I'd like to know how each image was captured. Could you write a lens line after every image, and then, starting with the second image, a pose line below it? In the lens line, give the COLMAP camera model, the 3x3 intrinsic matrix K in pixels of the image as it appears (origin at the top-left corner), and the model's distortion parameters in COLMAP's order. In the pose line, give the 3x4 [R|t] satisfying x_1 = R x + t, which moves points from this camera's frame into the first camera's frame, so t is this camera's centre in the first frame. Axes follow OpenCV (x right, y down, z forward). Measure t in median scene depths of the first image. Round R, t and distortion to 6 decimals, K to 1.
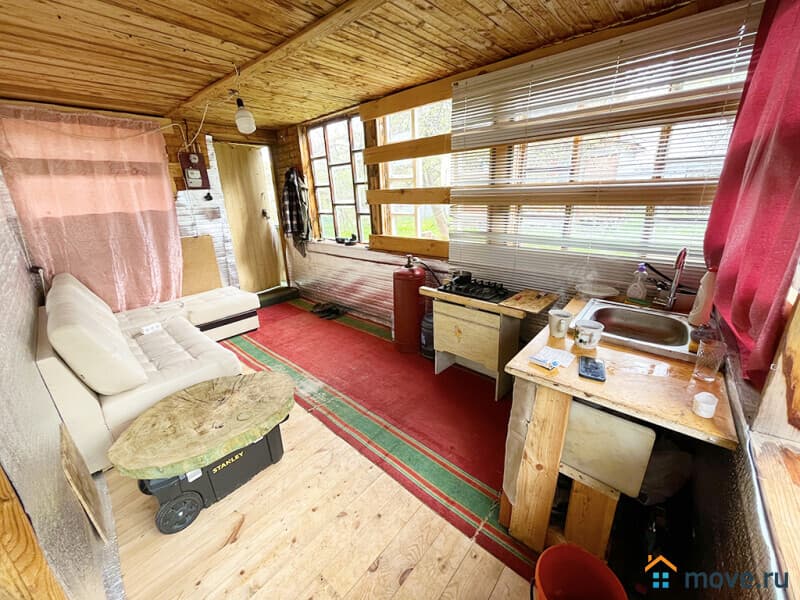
lens RADIAL K [[320.2, 0, 401.6], [0, 320.2, 302.1], [0, 0, 1]] dist [-0.000464, 0.000152]
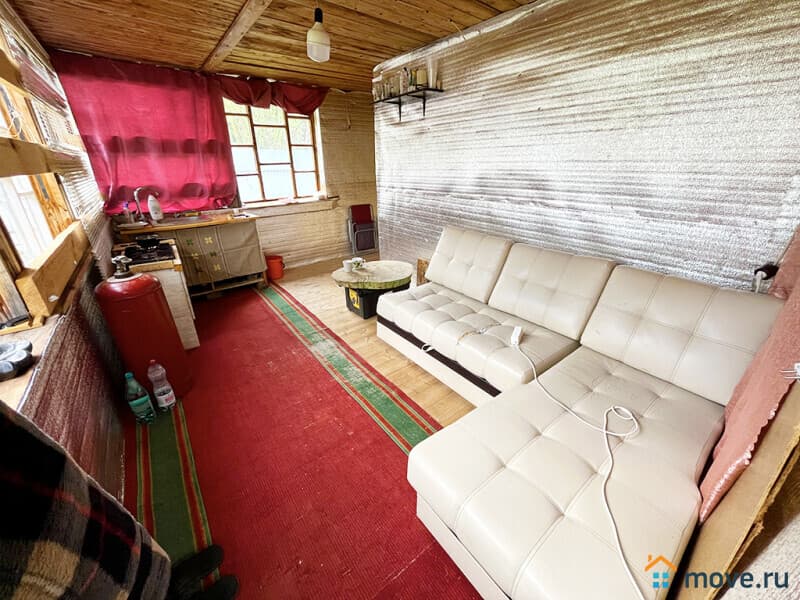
lens RADIAL K [[320.2, 0, 401.6], [0, 320.2, 302.1], [0, 0, 1]] dist [-0.000464, 0.000152]
pose [[-0.986217, -0.042711, 0.159848, -0.856378], [0.075784, 0.742199, 0.665881, -0.632262], [-0.147079, 0.668817, -0.728733, 1.995813]]
